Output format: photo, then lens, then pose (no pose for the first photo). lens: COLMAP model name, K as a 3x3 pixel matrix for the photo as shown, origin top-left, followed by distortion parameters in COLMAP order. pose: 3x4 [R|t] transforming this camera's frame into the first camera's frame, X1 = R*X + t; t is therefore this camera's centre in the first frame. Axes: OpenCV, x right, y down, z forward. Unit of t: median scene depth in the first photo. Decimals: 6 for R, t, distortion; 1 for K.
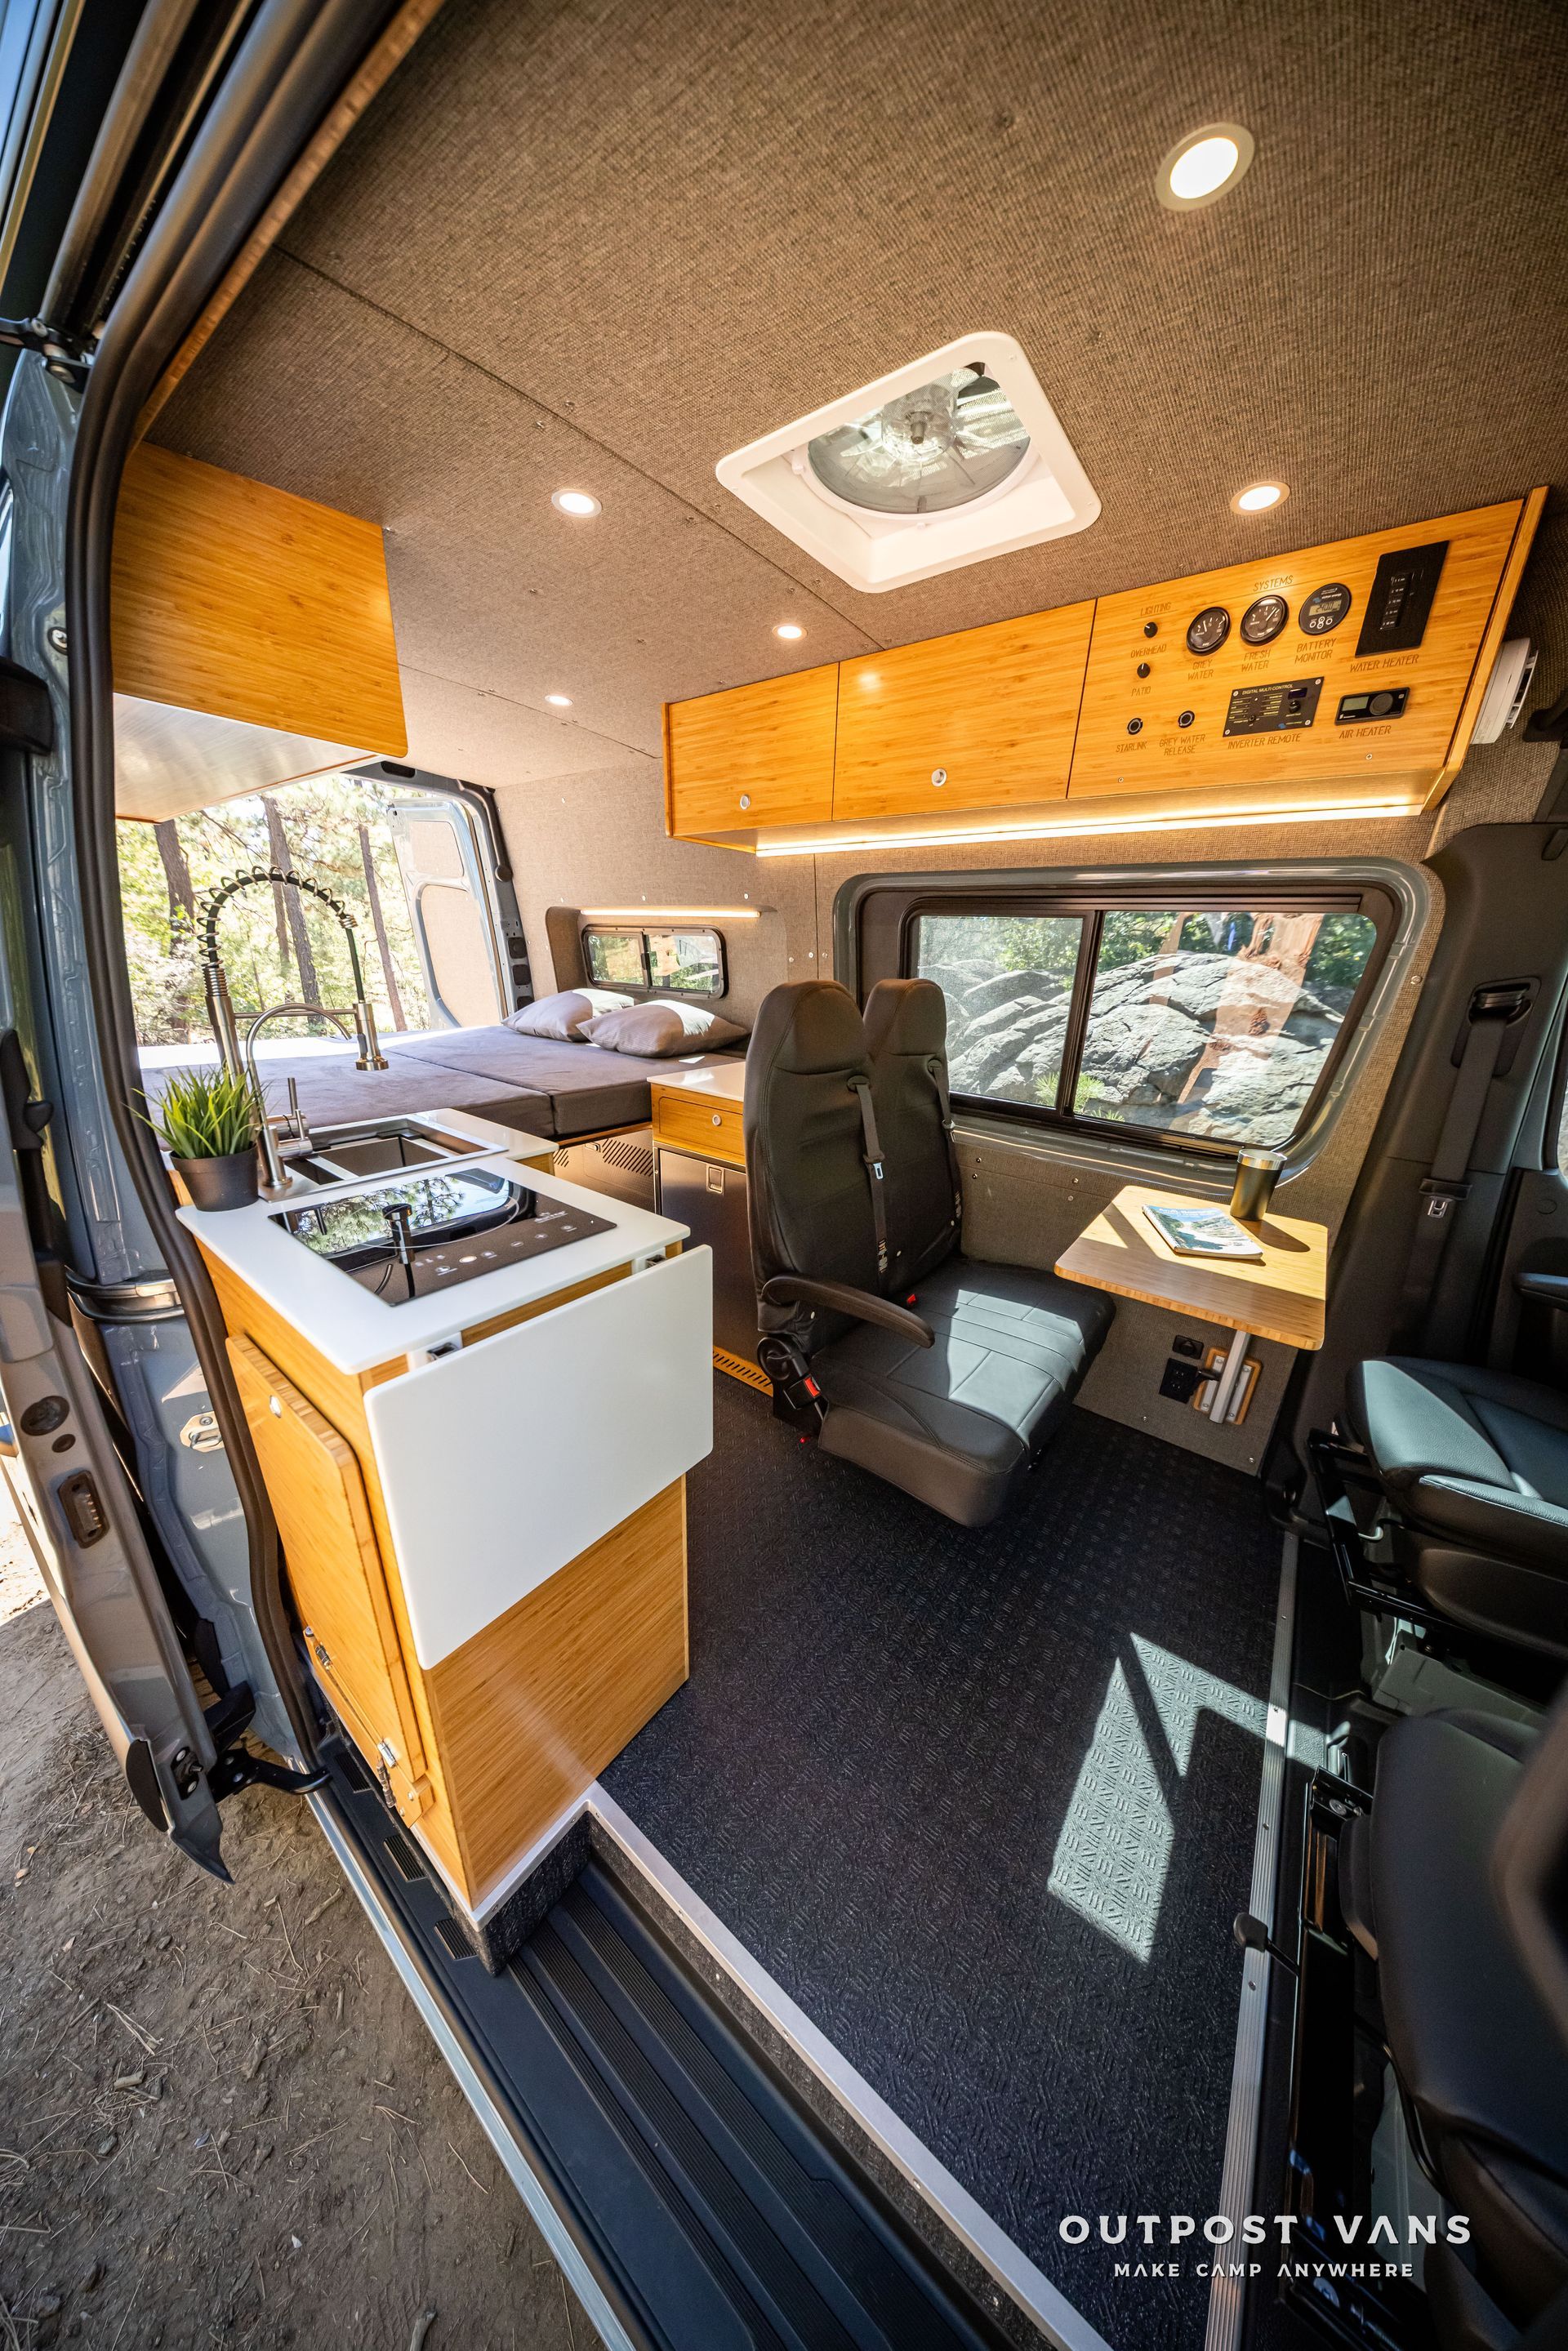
lens RADIAL K [[674.4, 0, 786.0], [0, 674.4, 1191.6], [0, 0, 1]] dist [0.008446, -0.005044]
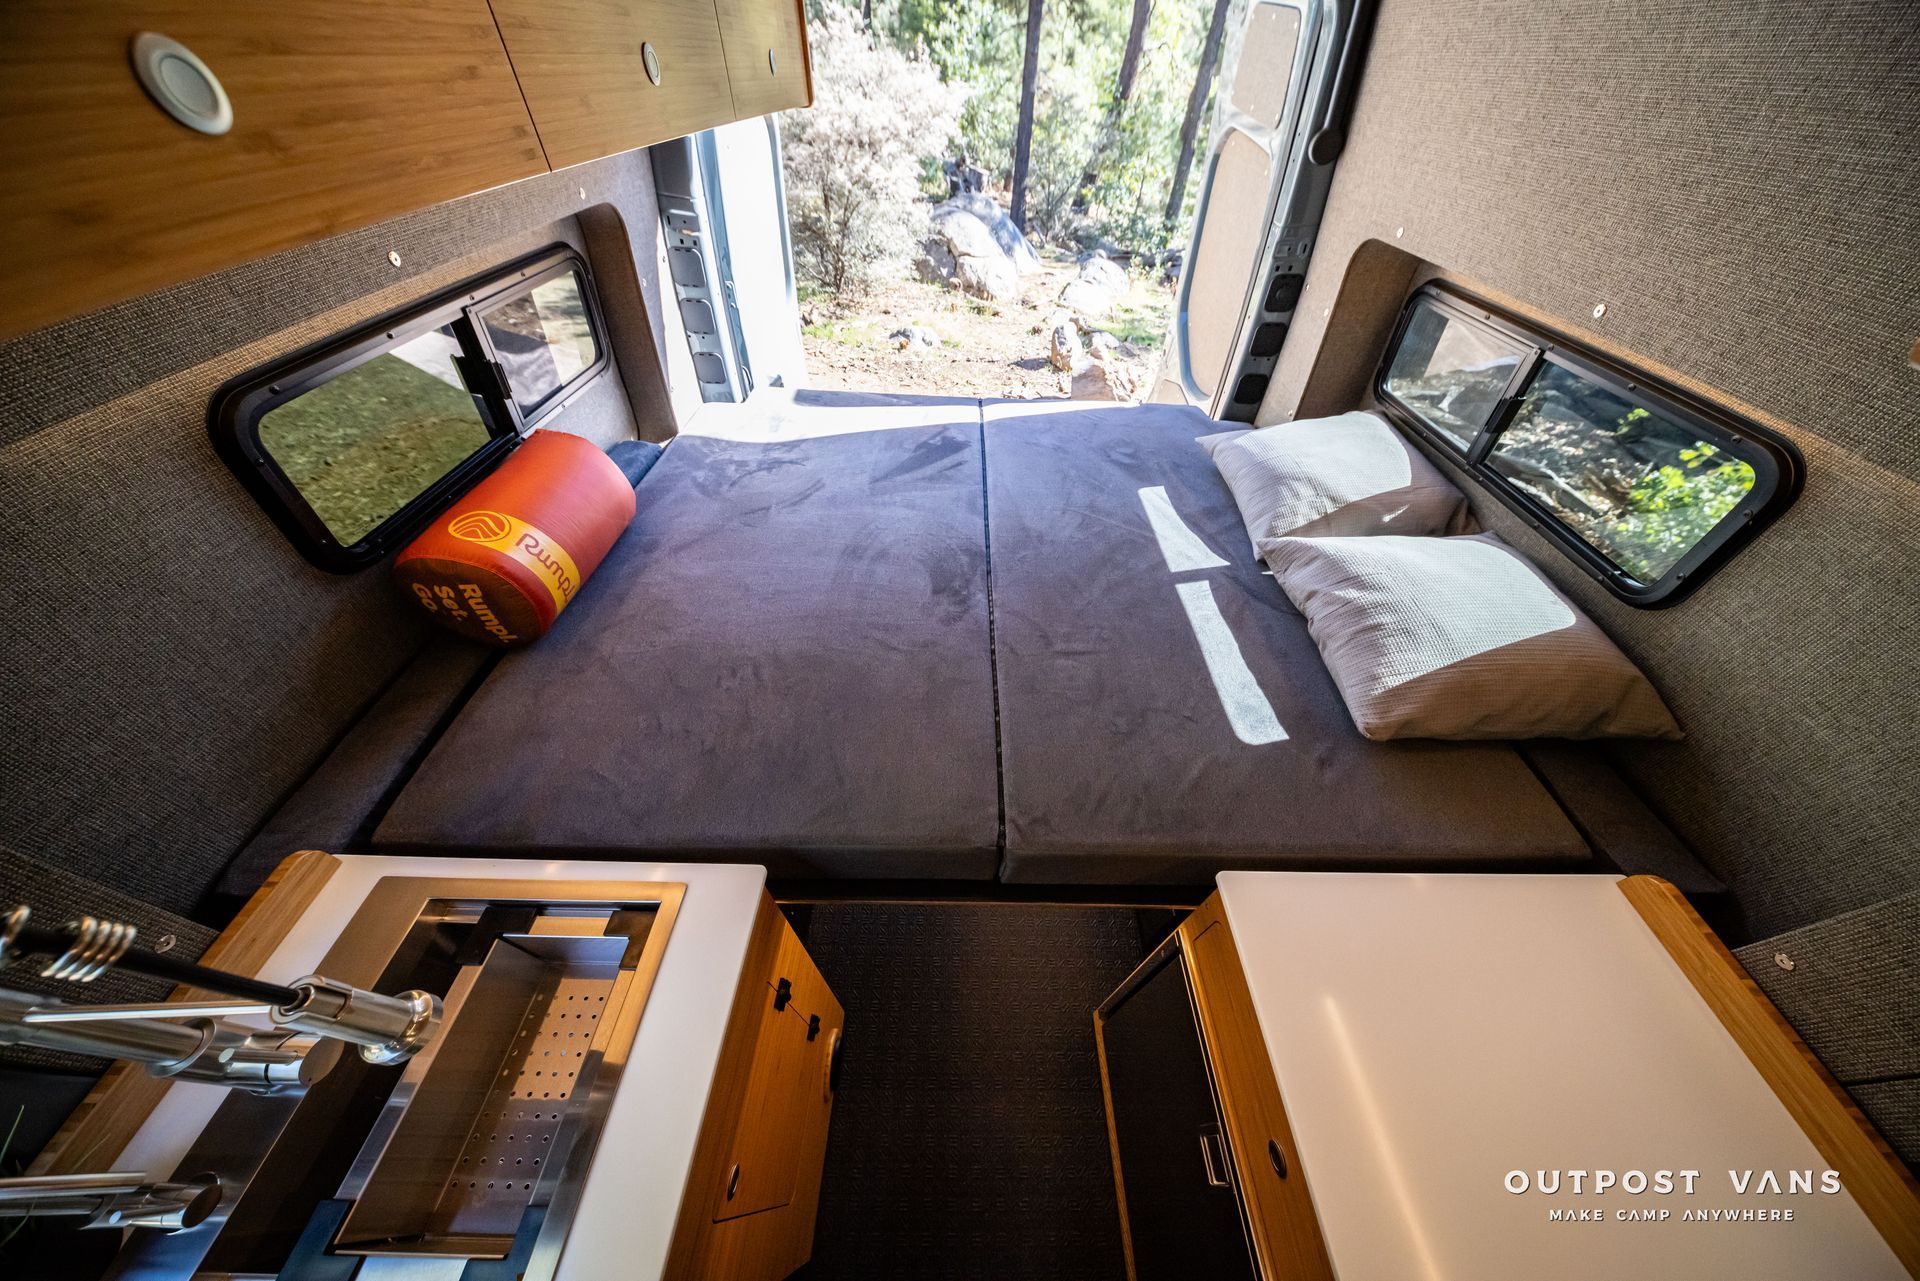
lens RADIAL K [[550.6, 0, 972.8], [0, 550.6, 638.9], [0, 0, 1]] dist [0.008319, -0.004496]
pose [[0.608369, 0.568139, -0.554171, -0.347654], [-0.287955, 0.808682, 0.512947, -0.802290], [0.739574, -0.152485, 0.655576, 1.217037]]
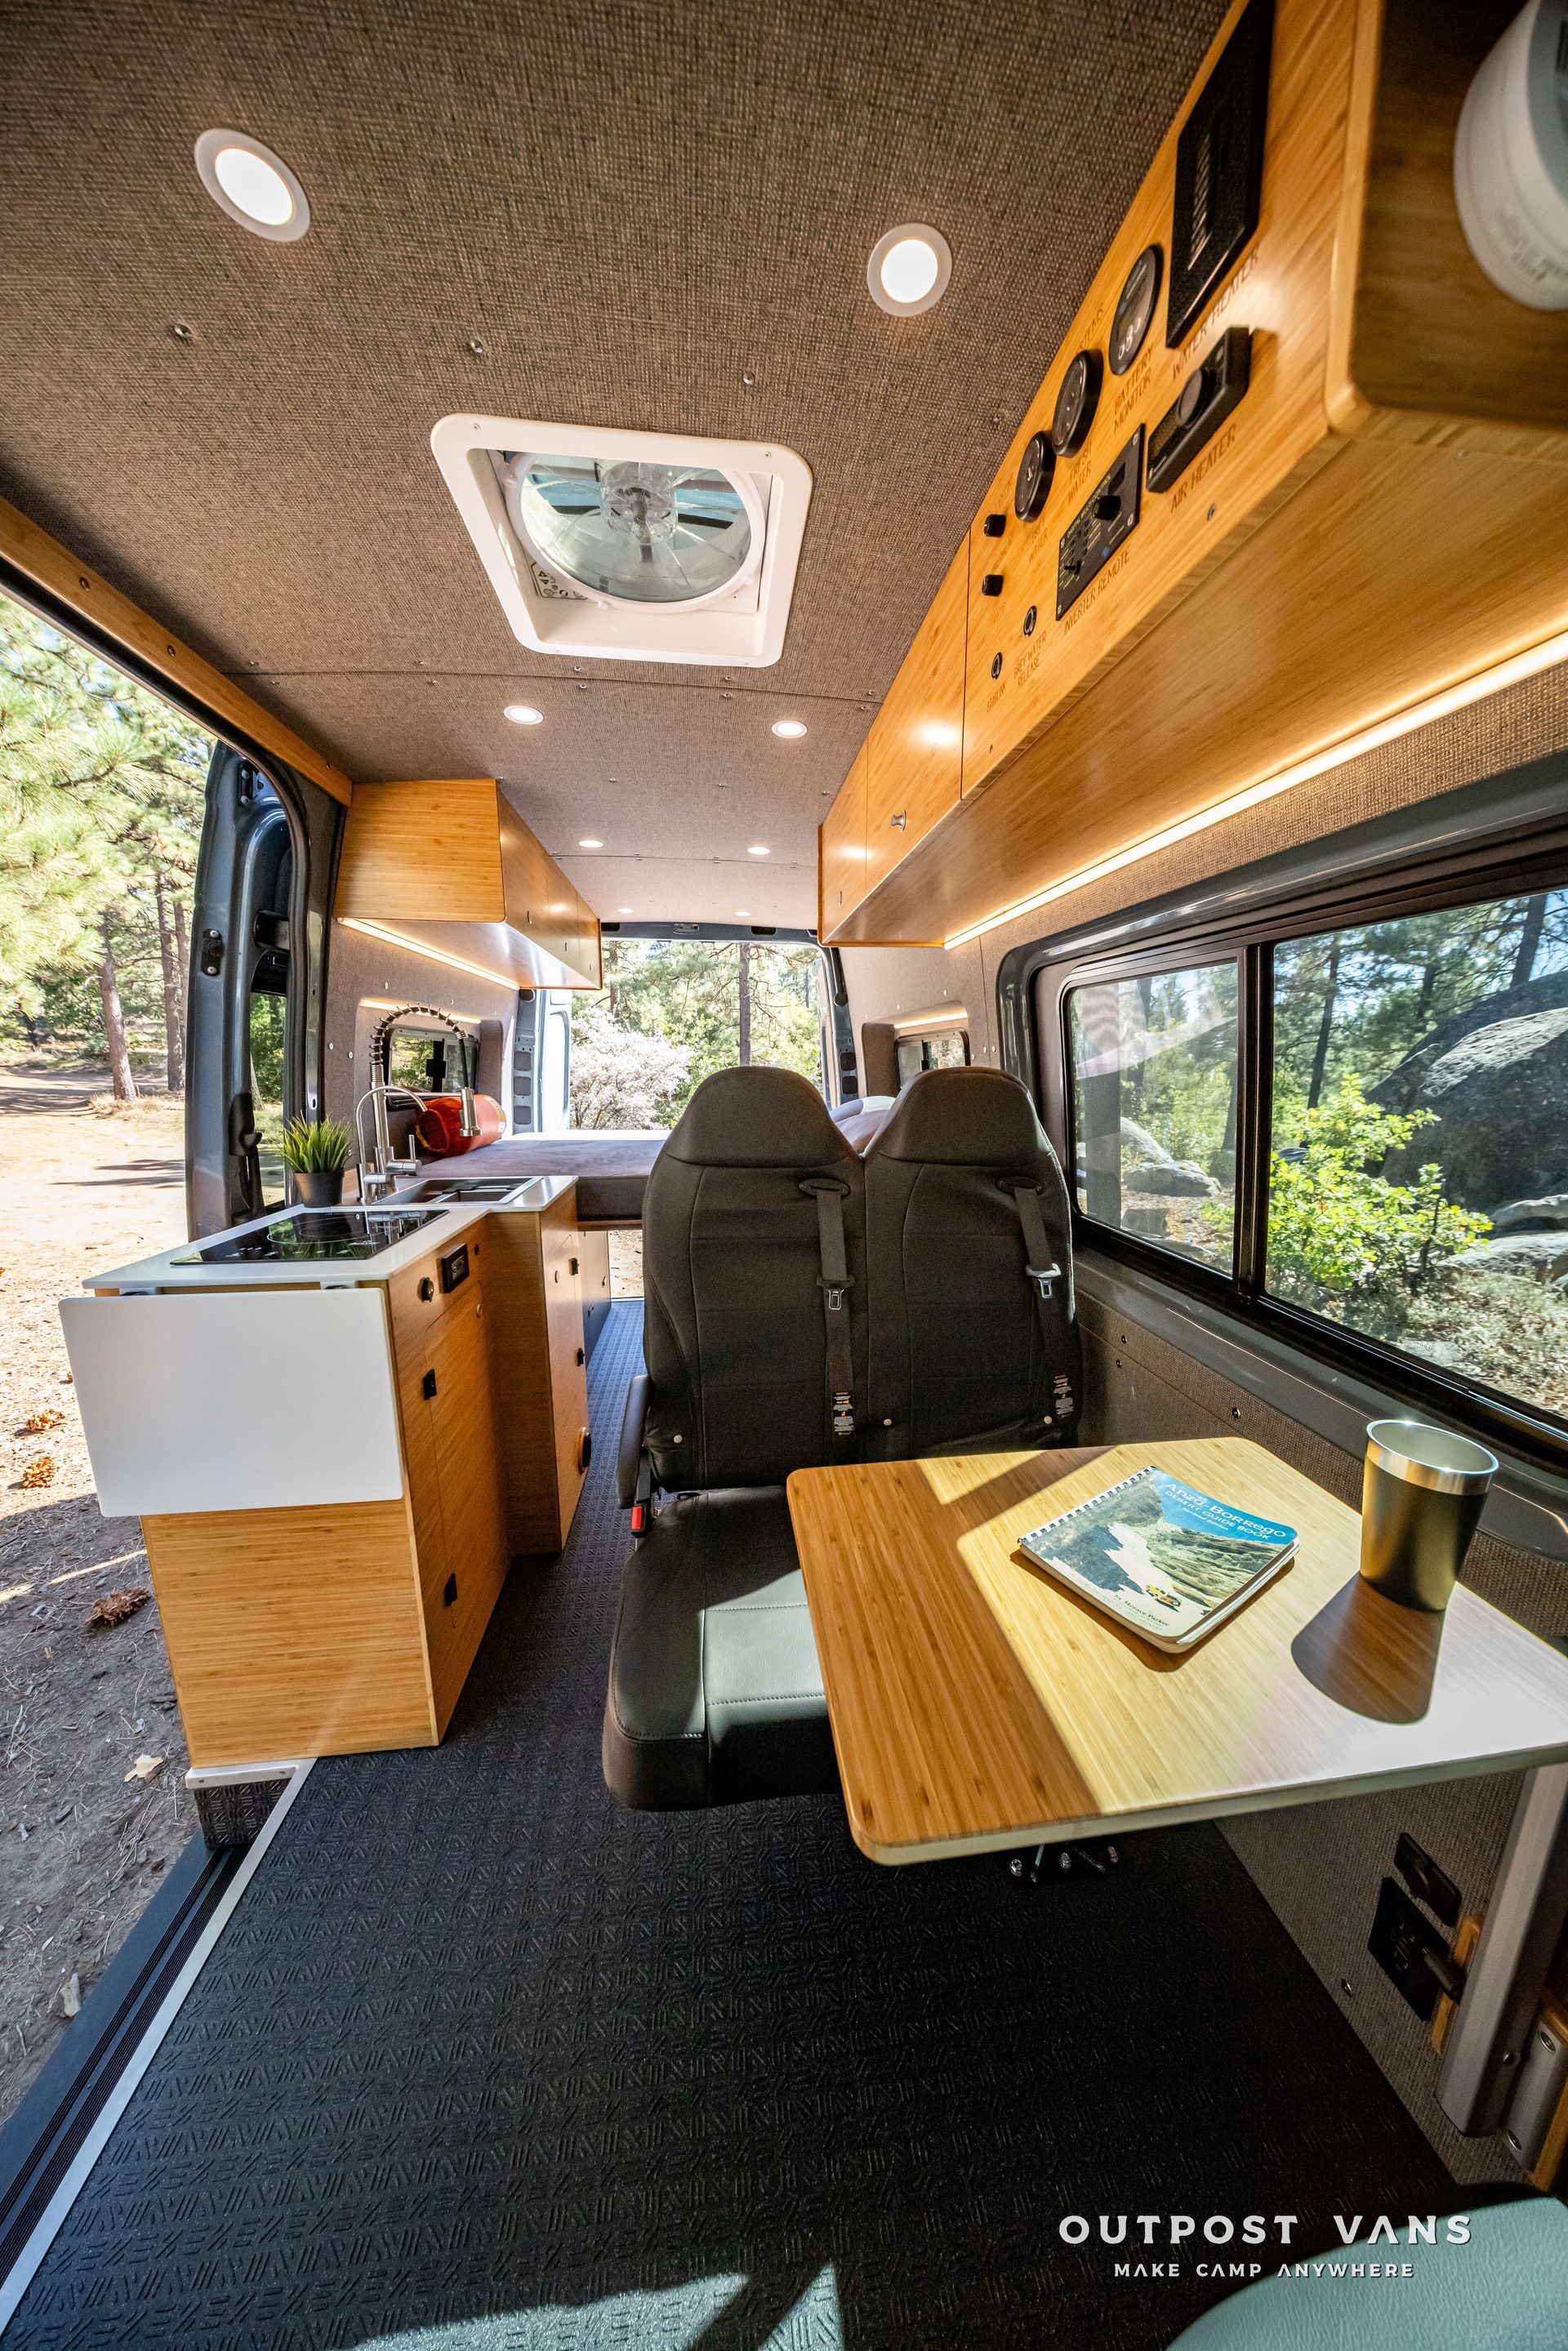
lens RADIAL K [[674.4, 0, 786.0], [0, 674.4, 1191.6], [0, 0, 1]] dist [0.008446, -0.005044]
pose [[0.696504, 0.100492, -0.710482, 0.955836], [-0.221647, 0.971854, -0.079825, -0.114491], [0.682463, 0.213074, 0.699174, 0.559721]]
